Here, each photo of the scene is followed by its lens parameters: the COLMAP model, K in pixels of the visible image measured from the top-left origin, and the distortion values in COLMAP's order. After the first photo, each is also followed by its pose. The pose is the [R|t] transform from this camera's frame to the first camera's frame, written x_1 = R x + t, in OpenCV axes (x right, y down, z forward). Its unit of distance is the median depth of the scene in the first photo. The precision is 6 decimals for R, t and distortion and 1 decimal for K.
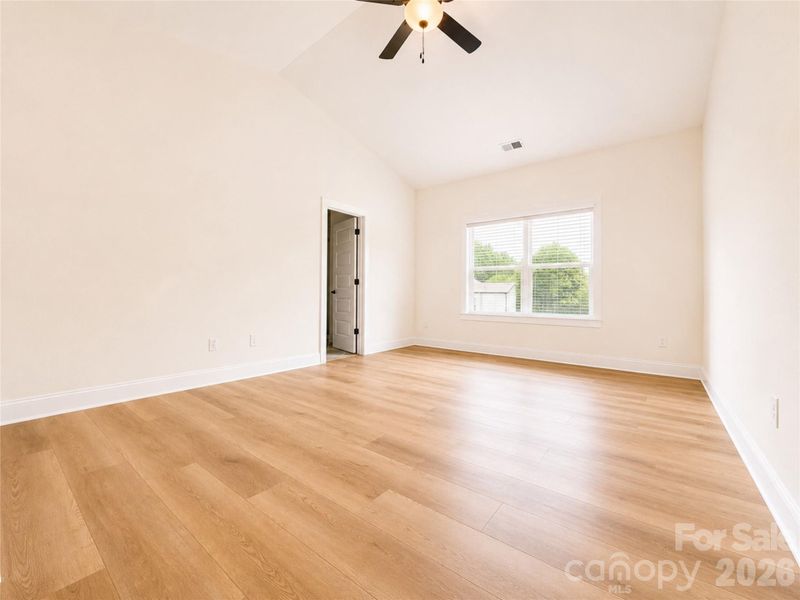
lens RADIAL K [[330.6, 0, 400.0], [0, 330.6, 300.0], [0, 0, 1]] dist [0.000177, 0.000171]
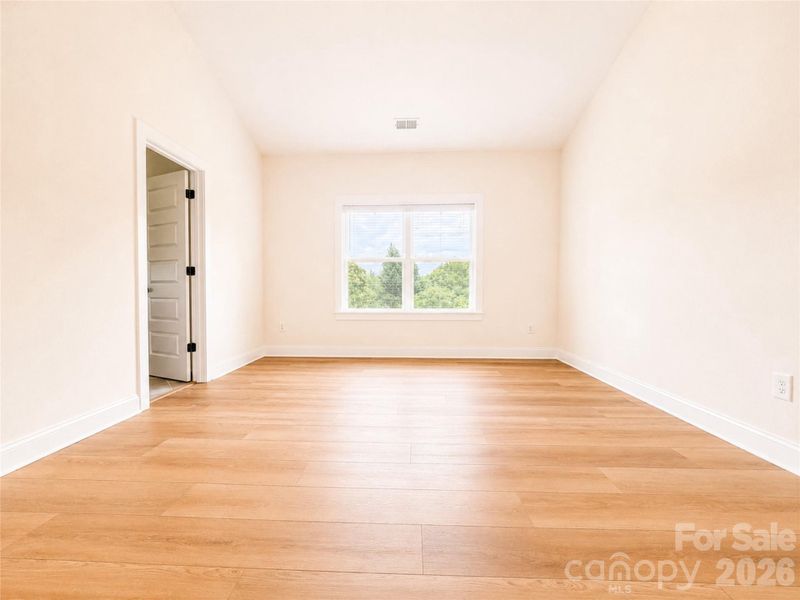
lens RADIAL K [[330.6, 0, 400.0], [0, 330.6, 300.0], [0, 0, 1]] dist [0.000177, 0.000171]
pose [[0.809025, -0.022507, 0.587343, -0.187087], [0.015242, 0.999734, 0.017315, -0.003511], [-0.587577, -0.005056, 0.809153, 0.243673]]
